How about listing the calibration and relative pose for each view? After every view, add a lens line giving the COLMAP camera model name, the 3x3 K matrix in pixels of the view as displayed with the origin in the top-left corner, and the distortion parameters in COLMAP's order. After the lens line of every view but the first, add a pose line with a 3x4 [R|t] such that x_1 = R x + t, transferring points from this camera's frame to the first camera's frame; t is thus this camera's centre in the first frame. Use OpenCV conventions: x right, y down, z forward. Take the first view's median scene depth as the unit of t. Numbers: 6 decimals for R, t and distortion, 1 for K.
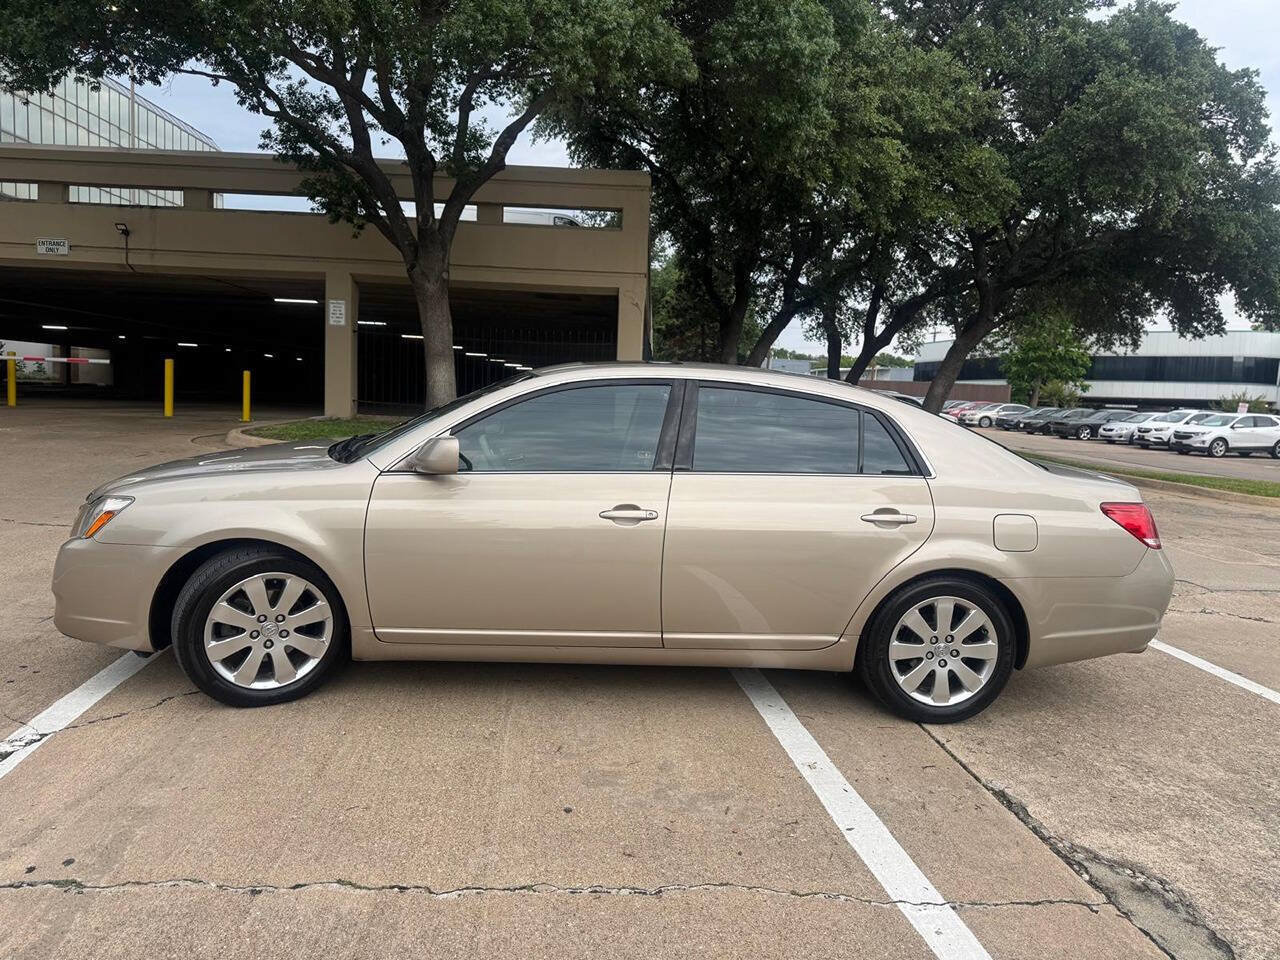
lens RADIAL K [[890.1, 0, 644.1], [0, 890.1, 485.6], [0, 0, 1]] dist [0.042310, -0.046830]
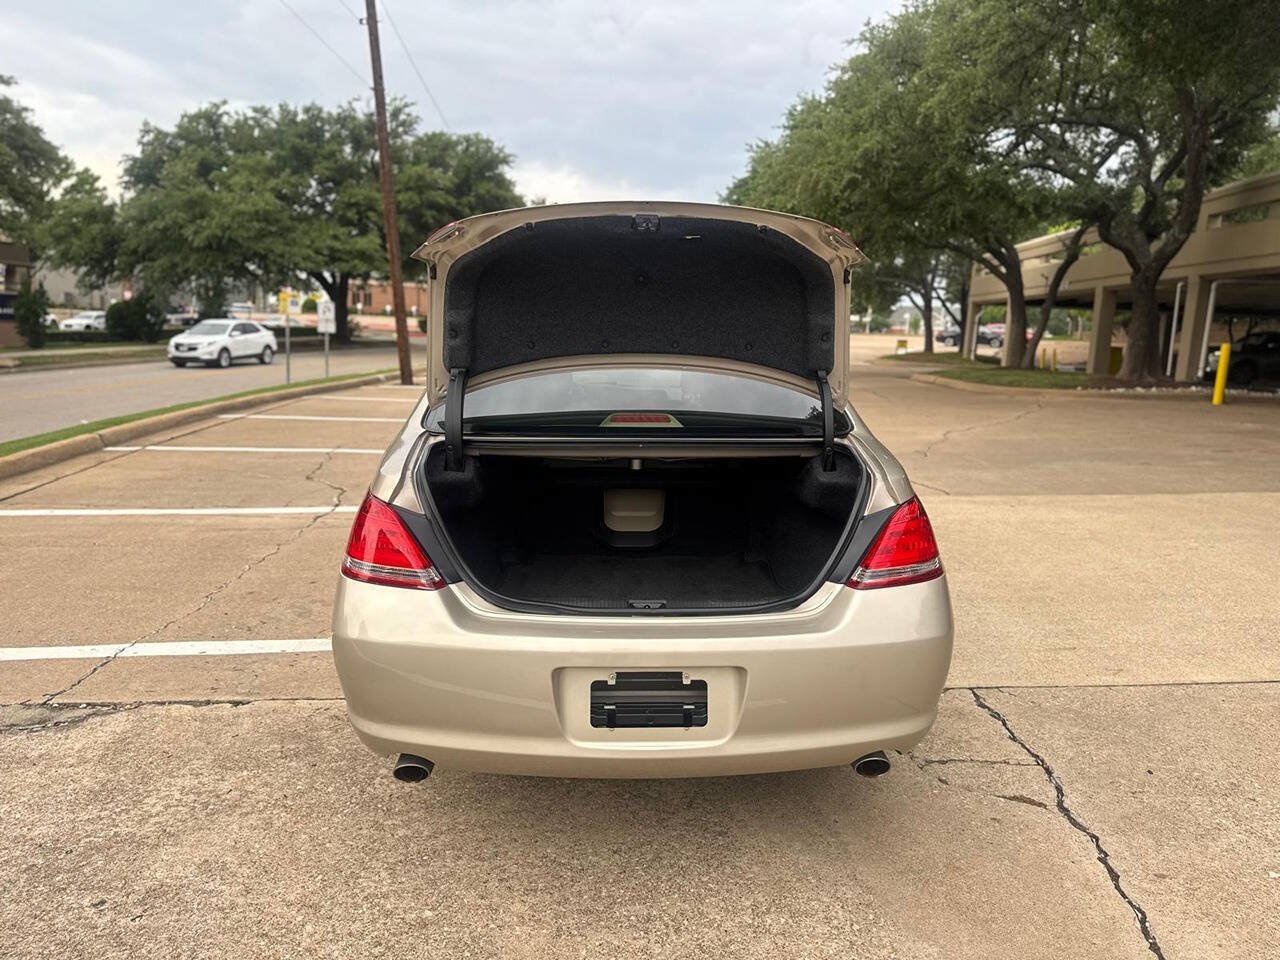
lens RADIAL K [[905.1, 0, 631.5], [0, 905.1, 472.9], [0, 0, 1]] dist [0.020702, -0.023475]
pose [[-0.053282, 0.105690, -0.992971, 1.091895], [-0.141082, 0.983612, 0.112265, -0.078305], [0.988563, 0.146072, -0.037498, 1.154686]]
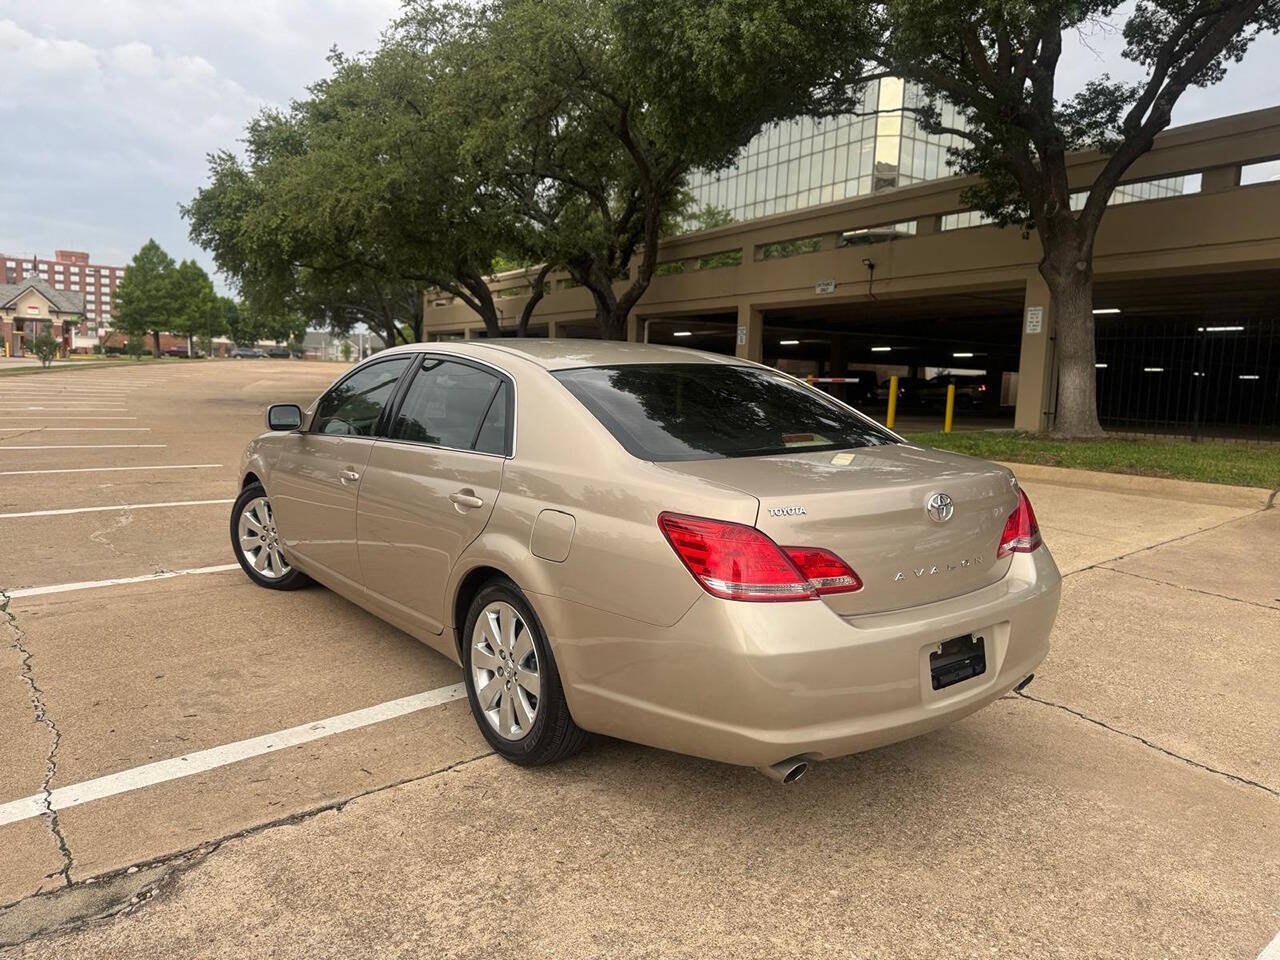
lens RADIAL K [[900.3, 0, 640.0], [0, 900.3, 480.0], [0, 0, 1]] dist [0.033565, -0.039336]
pose [[0.543724, 0.065408, -0.836712, 1.000375], [-0.094029, 0.995429, 0.016713, -0.010719], [0.833980, 0.069588, 0.547389, 0.599465]]
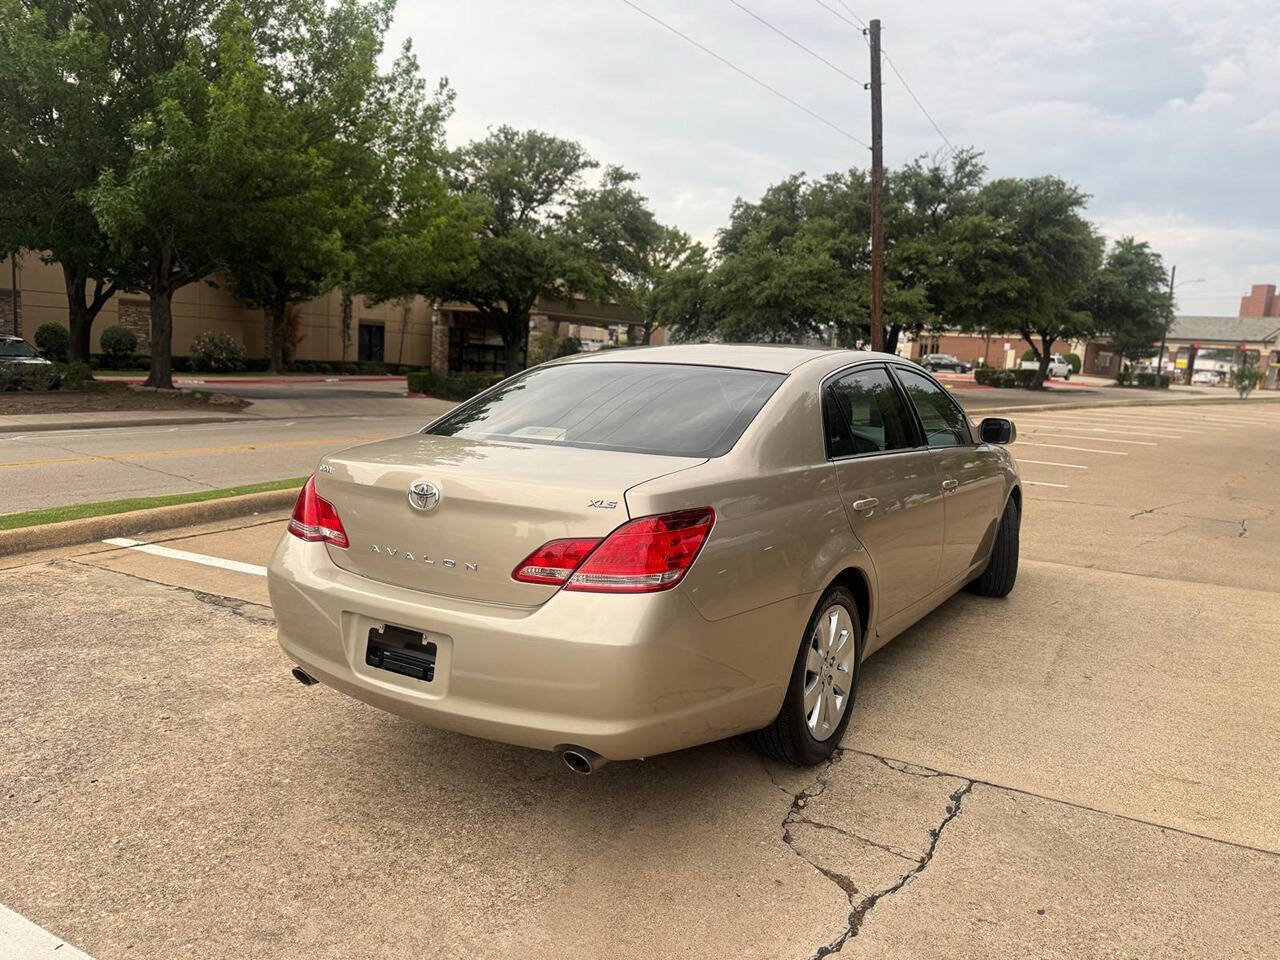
lens RADIAL K [[900.3, 0, 640.0], [0, 900.3, 480.0], [0, 0, 1]] dist [0.033565, -0.039336]
pose [[-0.617936, 0.027903, -0.785733, 0.979256], [-0.158287, 0.974492, 0.159090, -0.139873], [0.770130, 0.222679, -0.597757, 1.657266]]
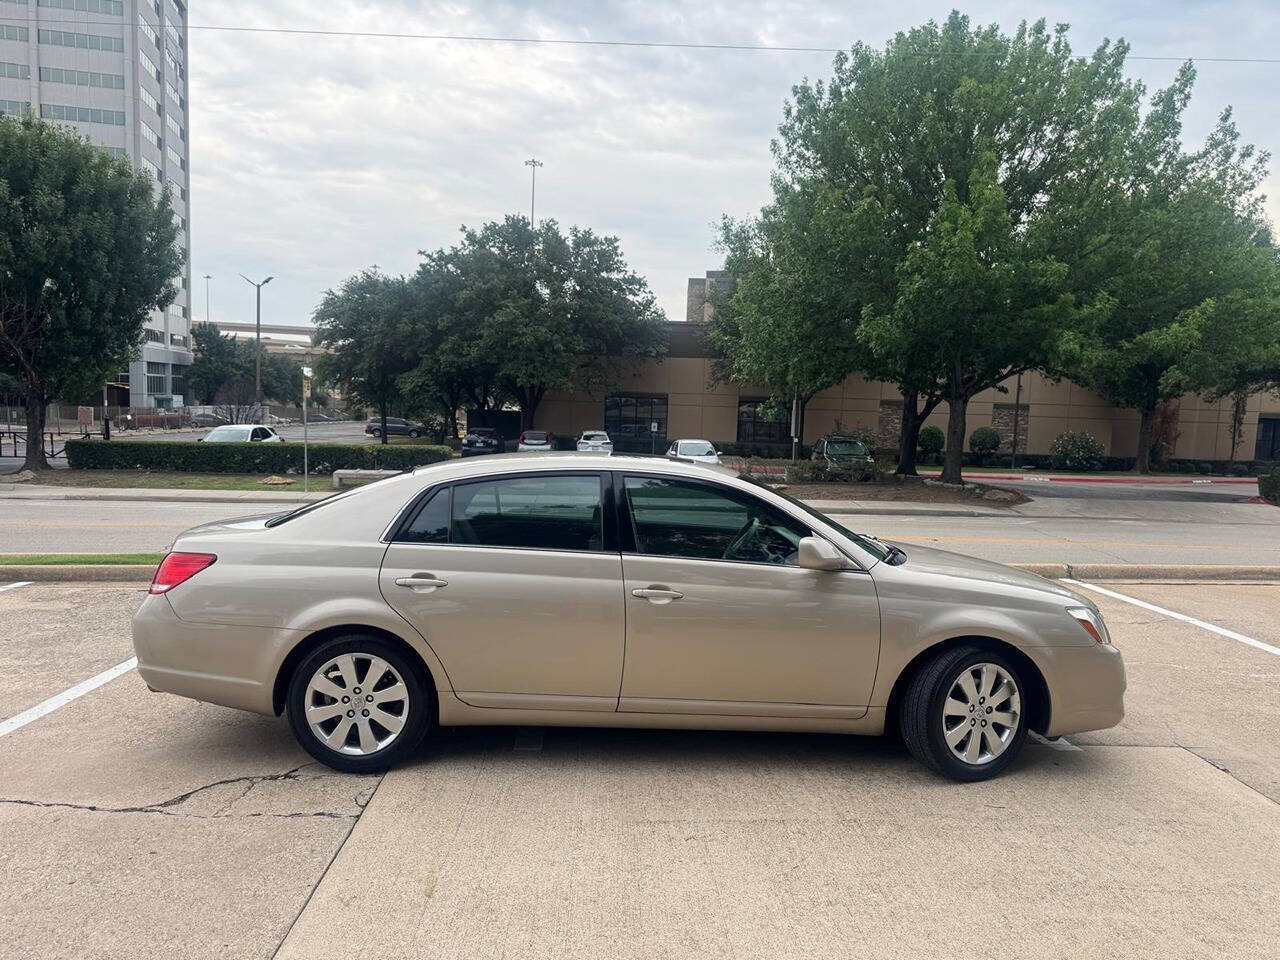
lens RADIAL K [[893.5, 0, 639.9], [0, 893.5, 492.3], [0, 0, 1]] dist [0.002661, -0.005071]
pose [[-0.993809, -0.085416, 0.071045, -0.092975], [-0.070632, 0.979352, 0.189422, -0.324128], [-0.085757, 0.183231, -0.979322, 2.264273]]
